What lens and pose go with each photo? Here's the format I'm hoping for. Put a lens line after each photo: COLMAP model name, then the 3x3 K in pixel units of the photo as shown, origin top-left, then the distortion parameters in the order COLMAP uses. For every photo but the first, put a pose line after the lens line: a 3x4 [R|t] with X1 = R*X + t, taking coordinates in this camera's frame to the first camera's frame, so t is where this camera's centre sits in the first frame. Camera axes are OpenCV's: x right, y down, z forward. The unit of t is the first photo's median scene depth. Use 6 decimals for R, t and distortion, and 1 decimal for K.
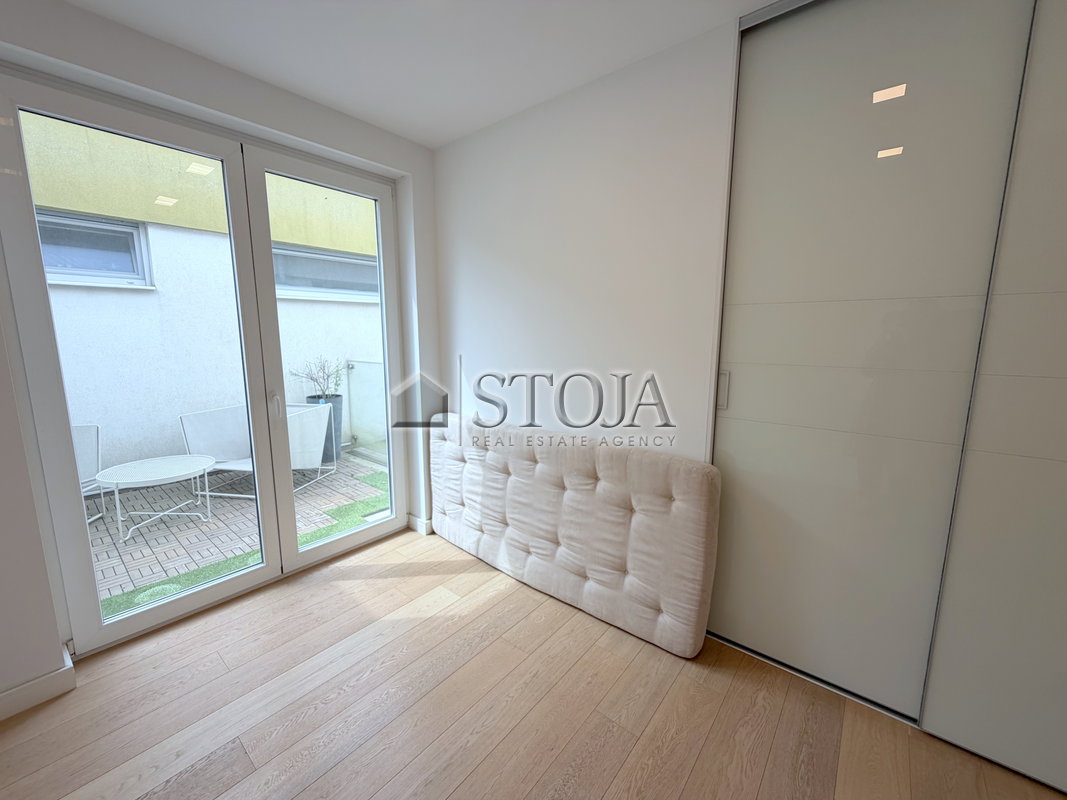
lens RADIAL K [[427.2, 0, 533.5], [0, 427.2, 400.0], [0, 0, 1]] dist [-0.000887, -0.000122]
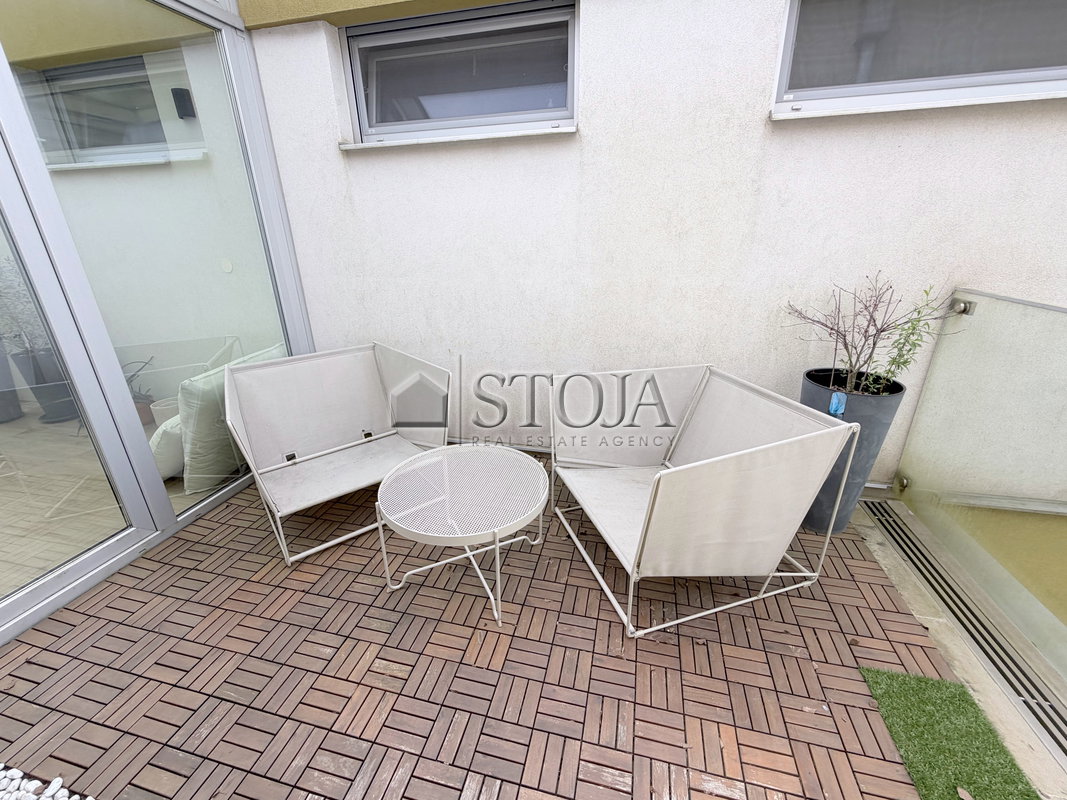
lens RADIAL K [[437.6, 0, 531.7], [0, 437.6, 395.6], [0, 0, 1]] dist [-0.001872, -0.000382]
pose [[0.431823, 0.305911, -0.848497, -0.270003], [-0.117518, 0.951791, 0.283344, -0.074495], [0.894270, -0.022641, 0.446955, 0.553705]]
